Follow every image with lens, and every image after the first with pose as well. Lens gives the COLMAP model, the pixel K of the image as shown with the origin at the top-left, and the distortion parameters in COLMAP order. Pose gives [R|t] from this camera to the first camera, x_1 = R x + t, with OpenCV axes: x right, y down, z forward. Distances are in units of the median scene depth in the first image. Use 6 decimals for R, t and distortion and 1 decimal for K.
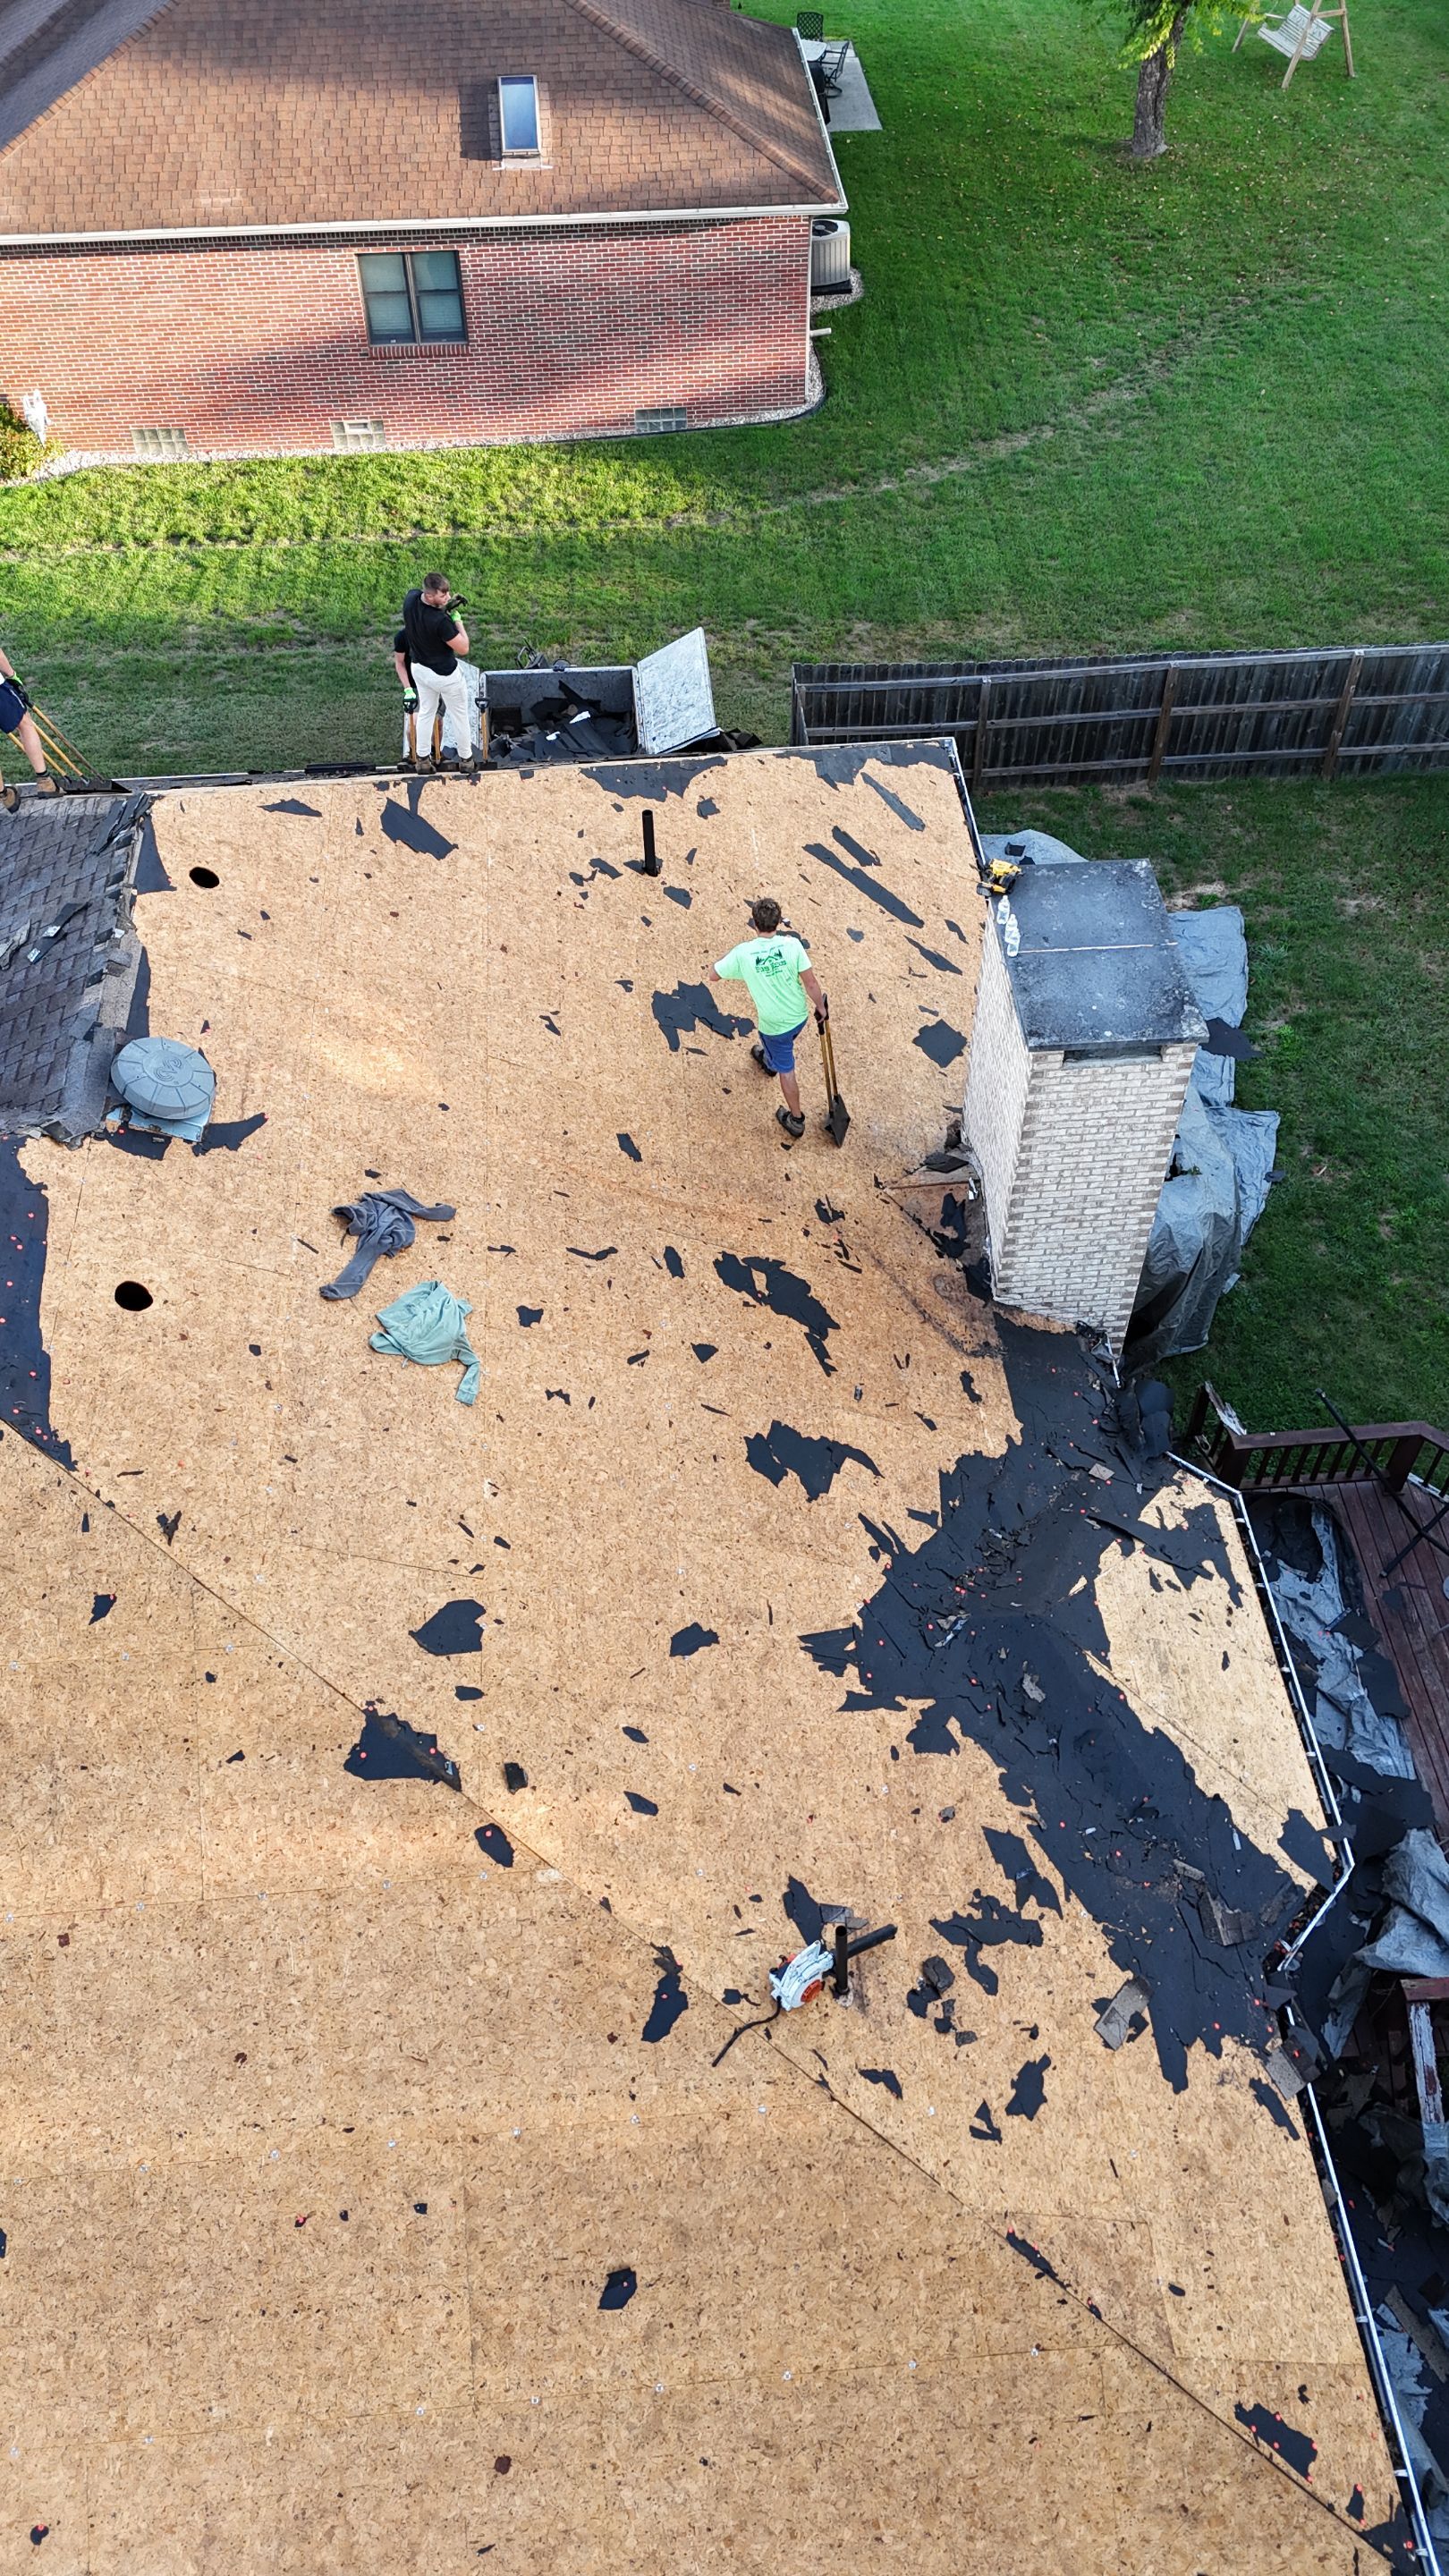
lens RADIAL K [[1873.0, 0, 724.5], [0, 1873.0, 1288.0], [0, 0, 1]] dist [0.108760, -0.146599]
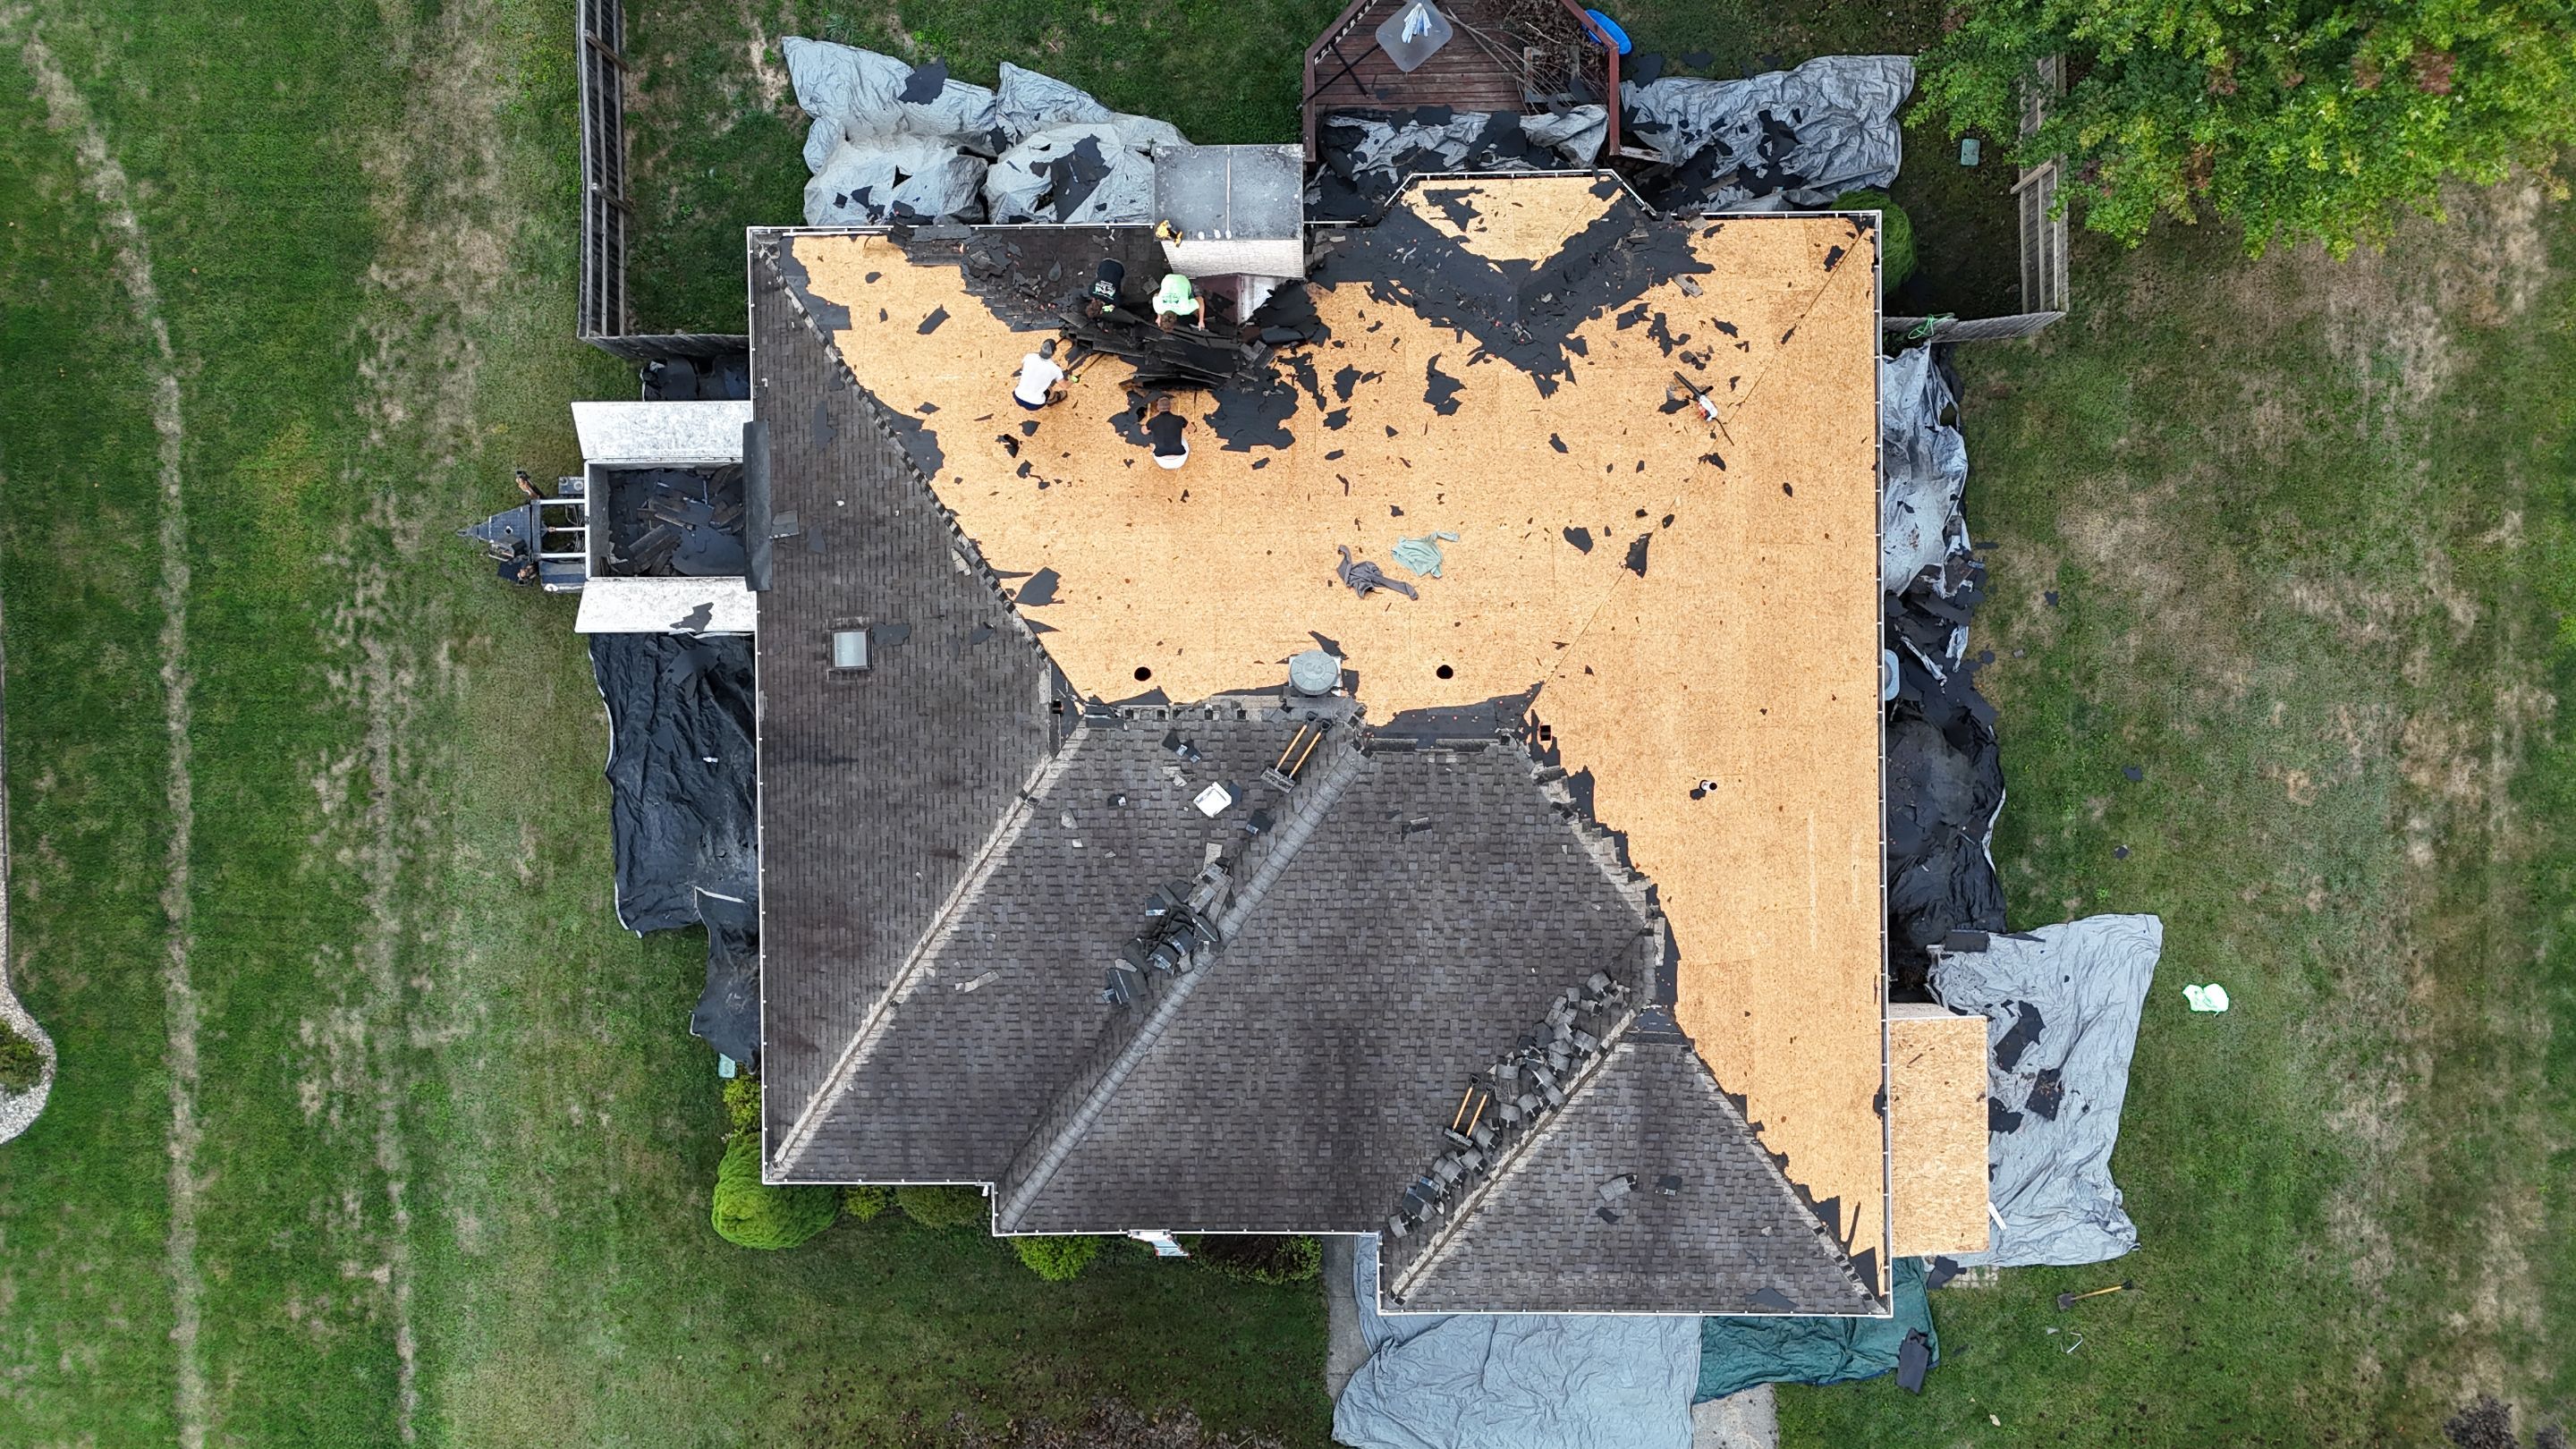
lens RADIAL K [[1873.0, 0, 1288.0], [0, 1873.0, 724.5], [0, 0, 1]] dist [0.108760, -0.146599]
pose [[0.065730, -0.997785, -0.010186, -0.341705], [0.785112, 0.045415, 0.617687, -1.409252], [-0.615857, -0.048598, 0.786358, -0.585521]]
